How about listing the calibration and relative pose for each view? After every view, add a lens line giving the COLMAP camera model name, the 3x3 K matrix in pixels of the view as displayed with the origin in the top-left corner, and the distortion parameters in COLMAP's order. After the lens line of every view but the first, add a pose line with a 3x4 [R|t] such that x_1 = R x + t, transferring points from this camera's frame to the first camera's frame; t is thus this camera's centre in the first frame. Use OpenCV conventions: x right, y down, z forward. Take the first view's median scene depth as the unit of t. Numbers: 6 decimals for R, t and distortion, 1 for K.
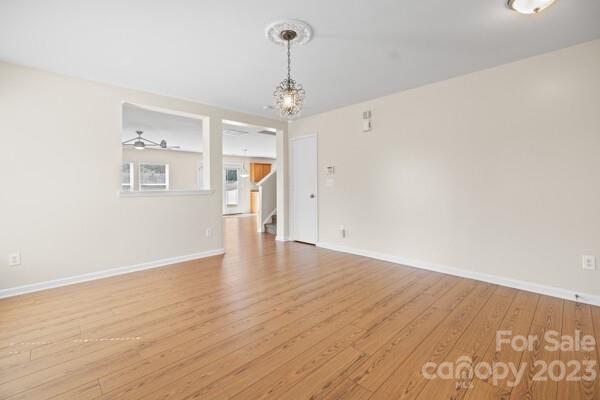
lens RADIAL K [[259.9, 0, 296.9], [0, 259.9, 183.5], [0, 0, 1]] dist [0.000777, -0.000013]
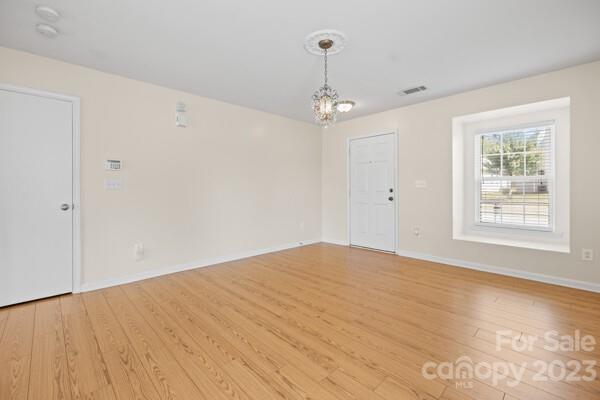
lens RADIAL K [[267.6, 0, 289.4], [0, 267.6, 188.5], [0, 0, 1]] dist [-0.000195, 0.000050]
pose [[0.021185, 0.008875, 0.999736, -0.583740], [-0.009379, 0.999918, -0.008678, 0.010723], [-0.999732, -0.009192, 0.021266, 0.586966]]
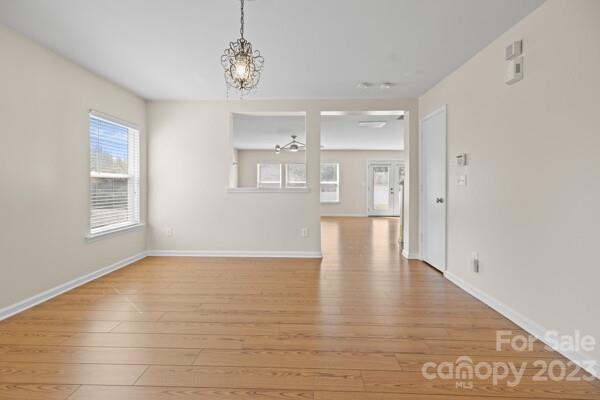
lens RADIAL K [[259.9, 0, 296.9], [0, 259.9, 183.5], [0, 0, 1]] dist [0.000777, -0.000013]
pose [[0.705741, 0.006508, -0.708440, 0.317416], [-0.002273, 0.999973, 0.006922, 0.001716], [0.708467, -0.003275, 0.705737, 0.302319]]
